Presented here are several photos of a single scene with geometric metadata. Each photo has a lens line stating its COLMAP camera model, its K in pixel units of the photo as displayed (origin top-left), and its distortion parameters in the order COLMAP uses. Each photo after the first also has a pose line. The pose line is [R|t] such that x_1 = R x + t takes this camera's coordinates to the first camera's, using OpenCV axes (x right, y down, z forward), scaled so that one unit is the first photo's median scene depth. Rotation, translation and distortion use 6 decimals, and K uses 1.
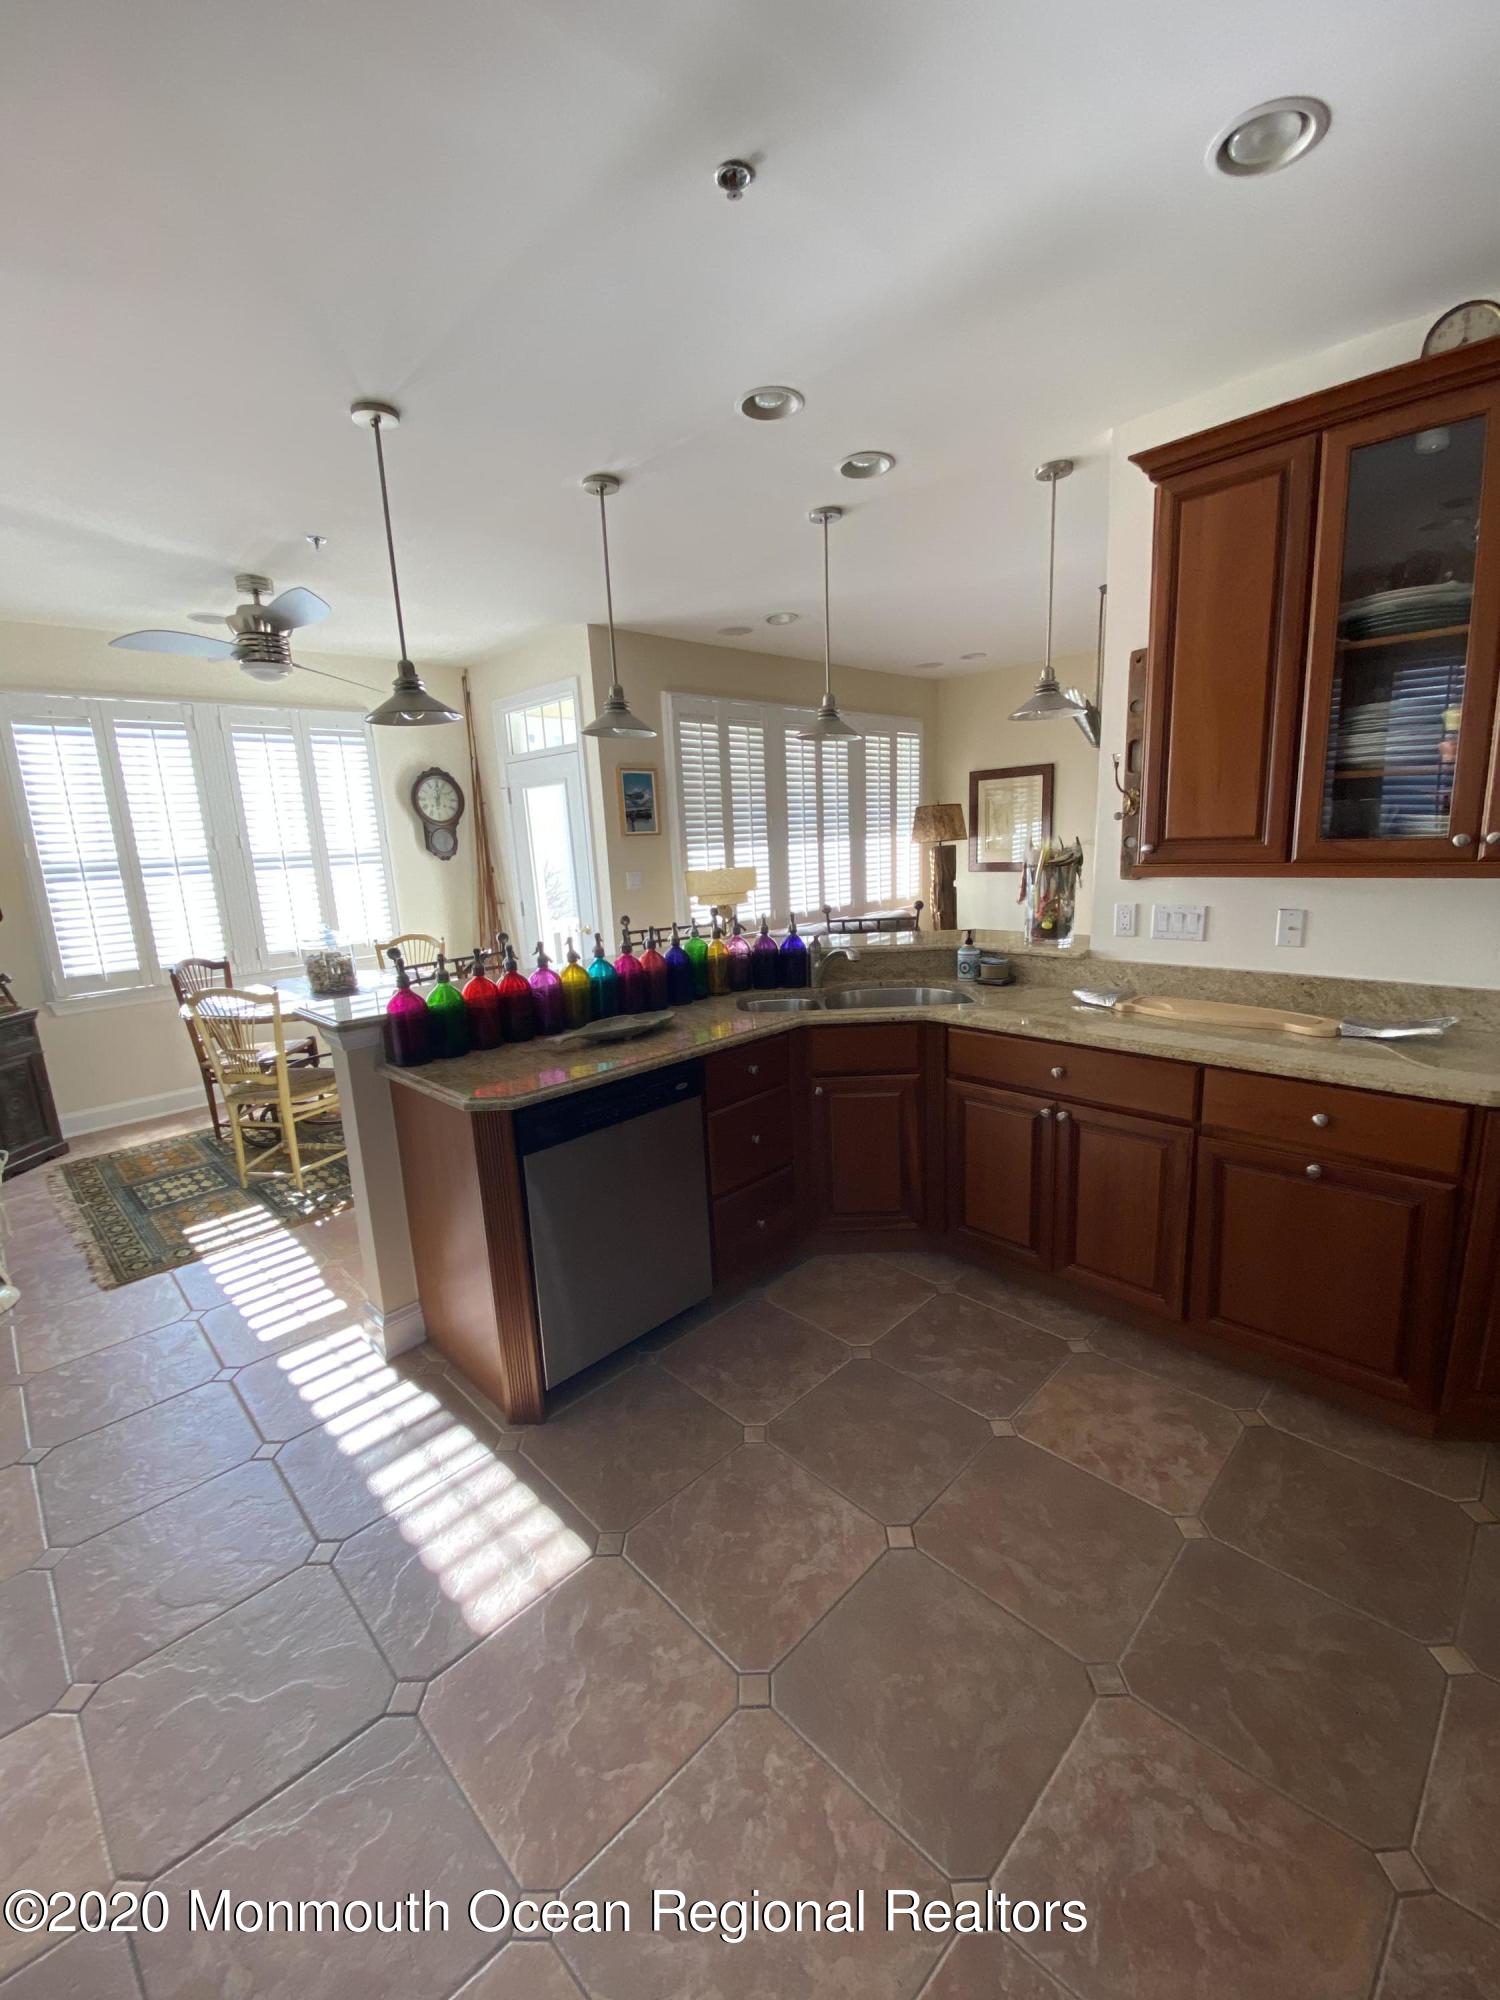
lens RADIAL K [[801.7, 0, 751.8], [0, 801.7, 998.9], [0, 0, 1]] dist [0.028800, -0.023011]
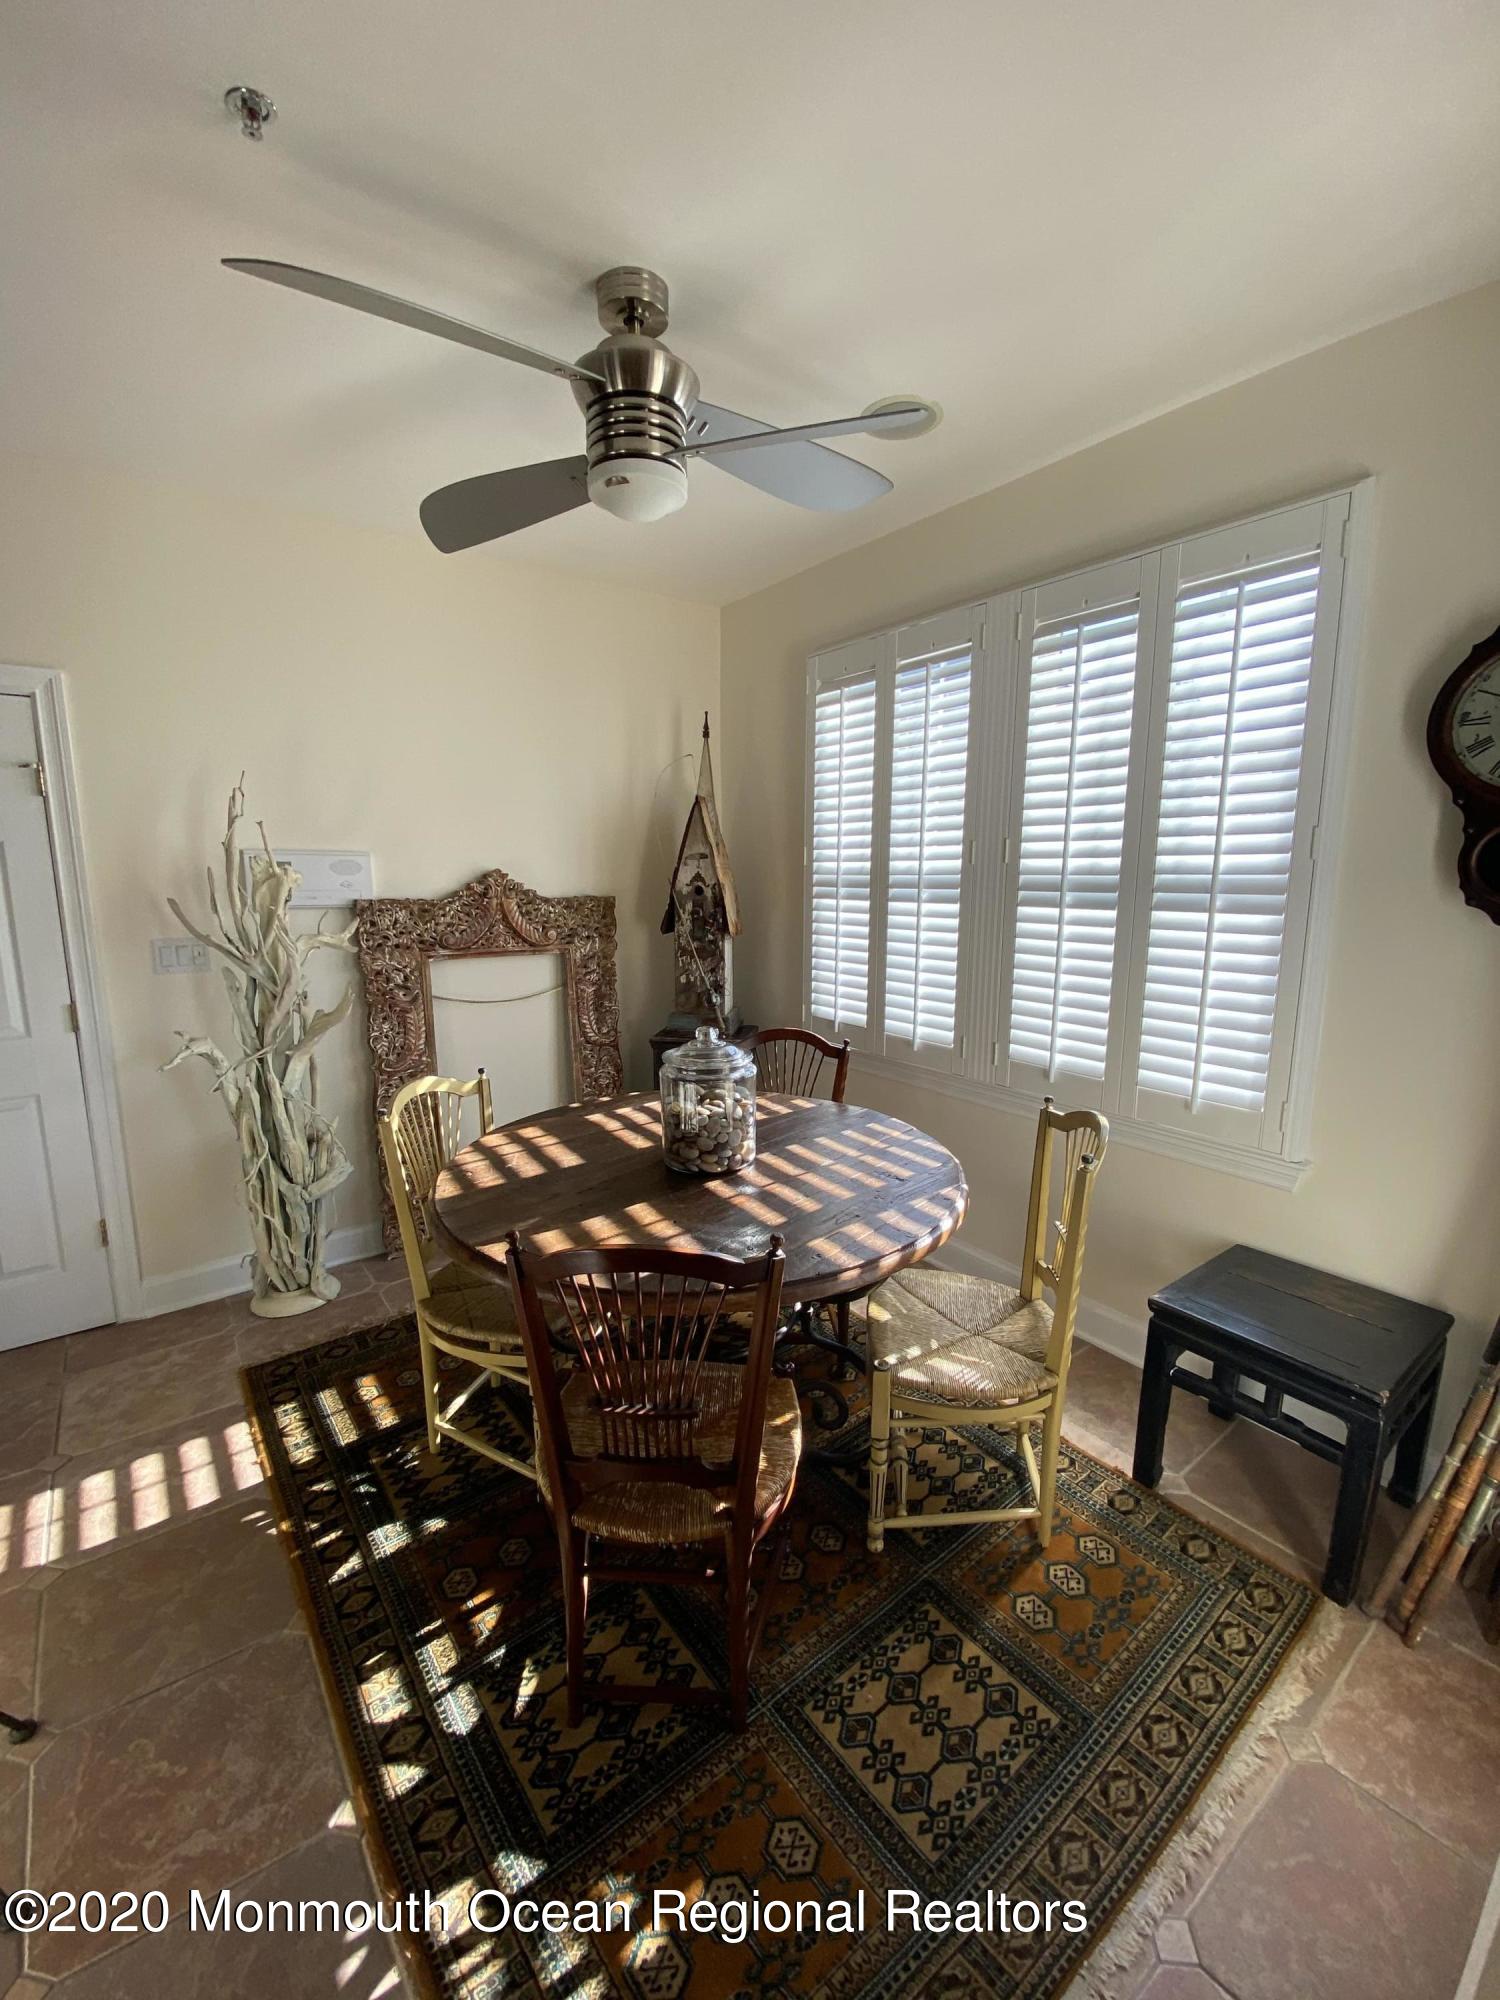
lens RADIAL K [[801.7, 0, 751.8], [0, 801.7, 998.9], [0, 0, 1]] dist [0.028800, -0.023011]
pose [[-0.116145, 0.197283, -0.973442, -0.074869], [-0.202207, 0.954853, 0.217642, -0.207483], [0.972431, 0.222114, -0.071010, 1.022325]]
